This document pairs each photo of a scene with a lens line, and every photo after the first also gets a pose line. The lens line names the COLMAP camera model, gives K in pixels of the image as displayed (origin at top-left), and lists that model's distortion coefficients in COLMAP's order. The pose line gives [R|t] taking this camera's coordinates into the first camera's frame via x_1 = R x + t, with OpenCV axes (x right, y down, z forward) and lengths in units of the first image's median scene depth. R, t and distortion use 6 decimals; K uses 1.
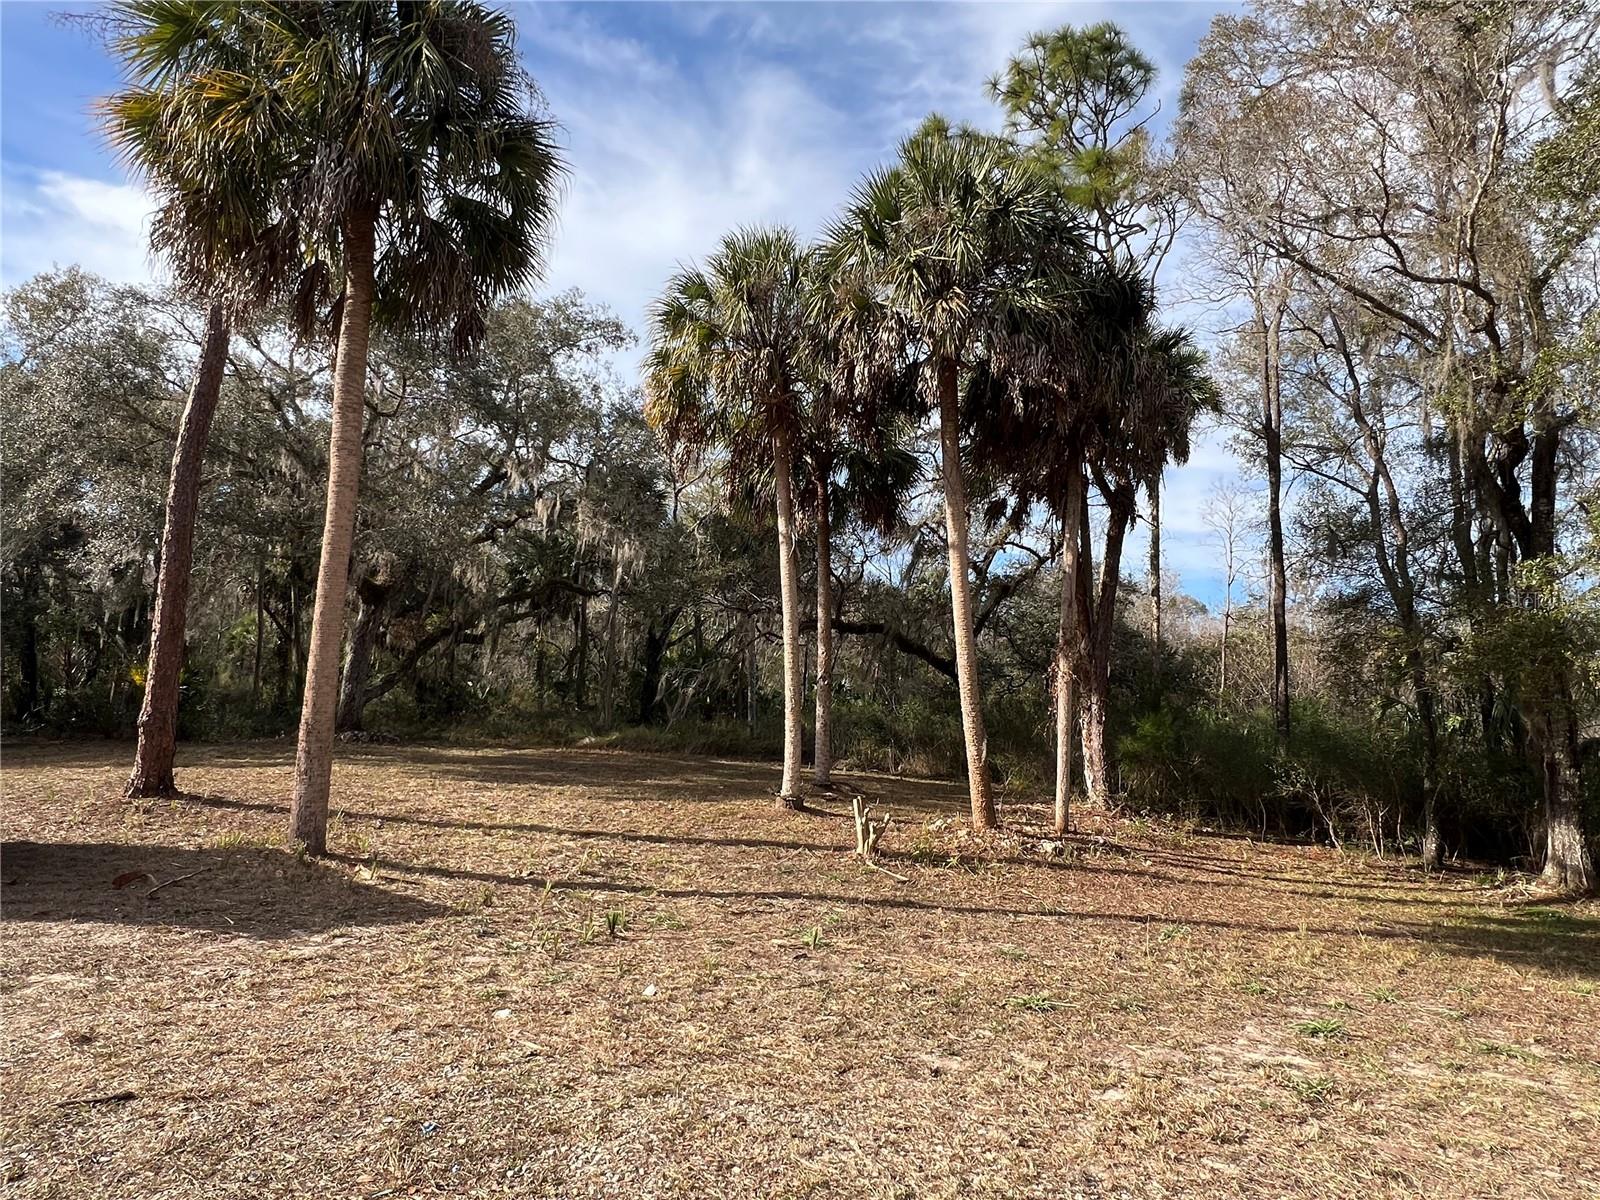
lens RADIAL K [[894.3, 0, 793.2], [0, 894.3, 608.0], [0, 0, 1]] dist [-0.005544, -0.000159]
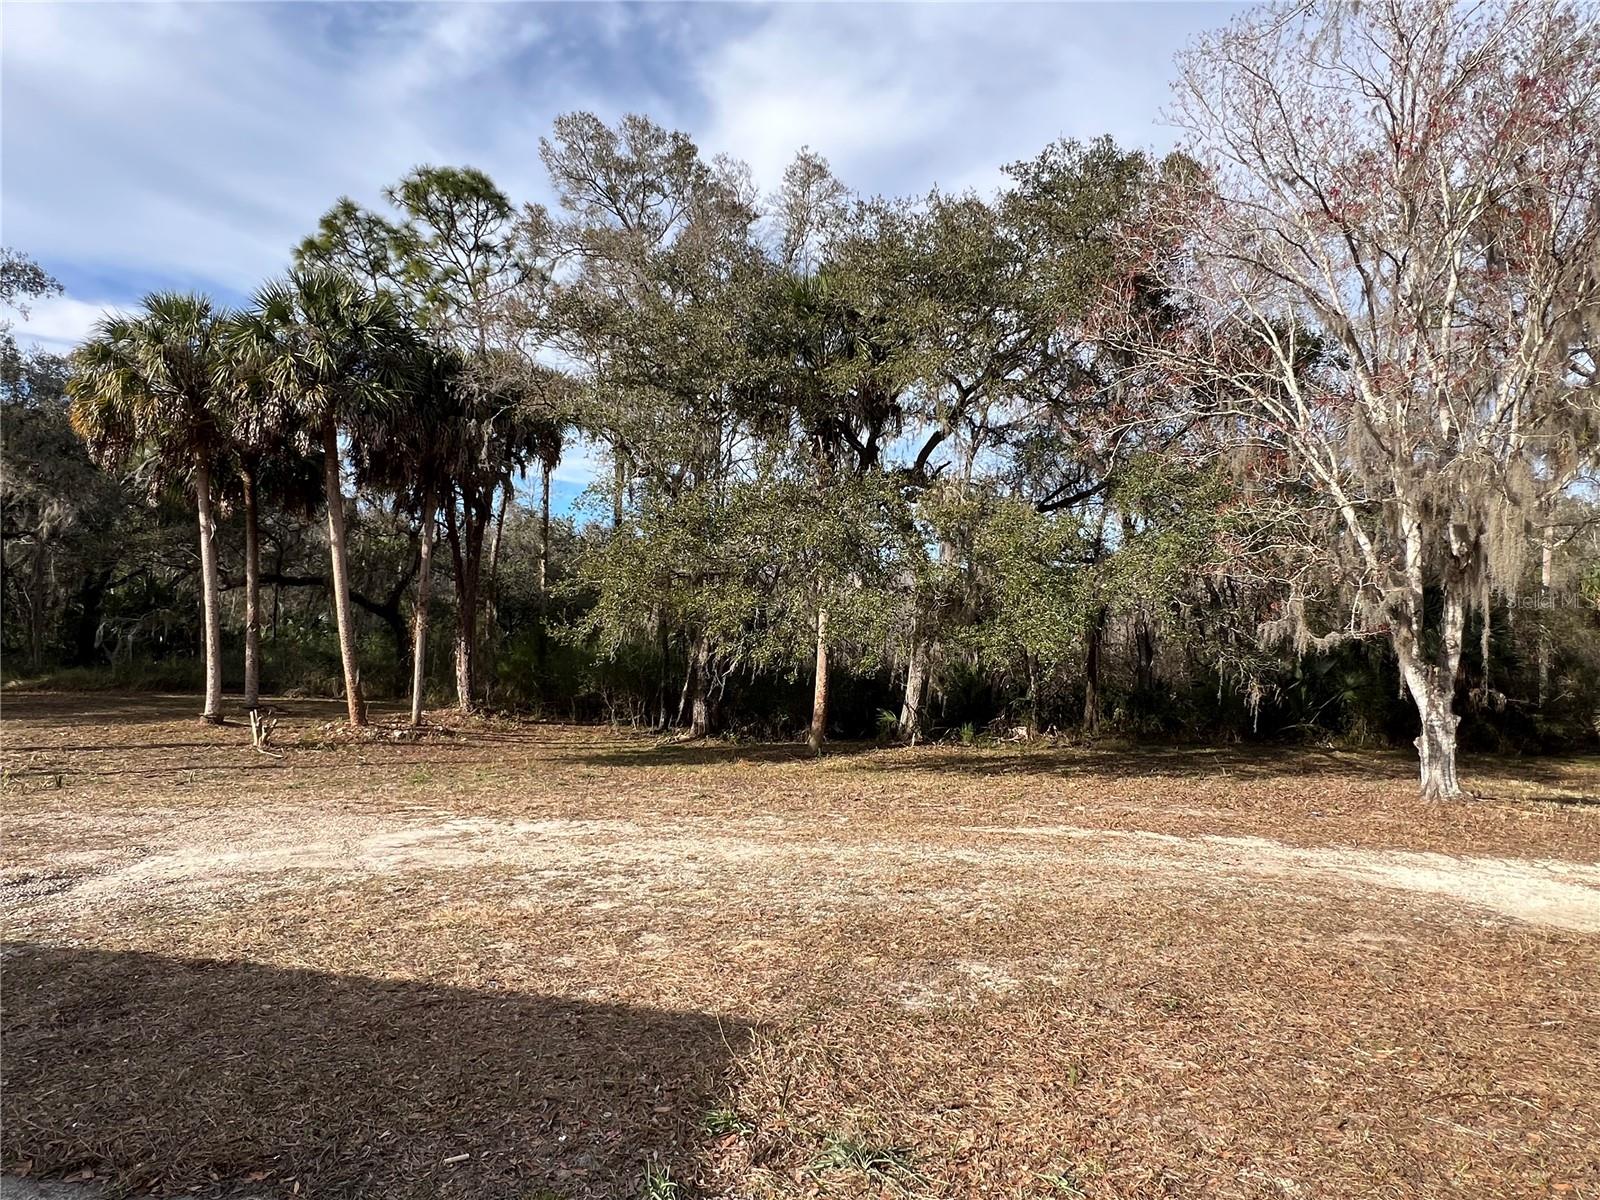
lens RADIAL K [[894.3, 0, 793.2], [0, 894.3, 608.0], [0, 0, 1]] dist [-0.005544, -0.000159]
pose [[0.873658, -0.010092, 0.486436, 0.120659], [-0.031595, 0.996498, 0.077420, -0.099141], [-0.485514, -0.083008, 0.870279, -0.682575]]
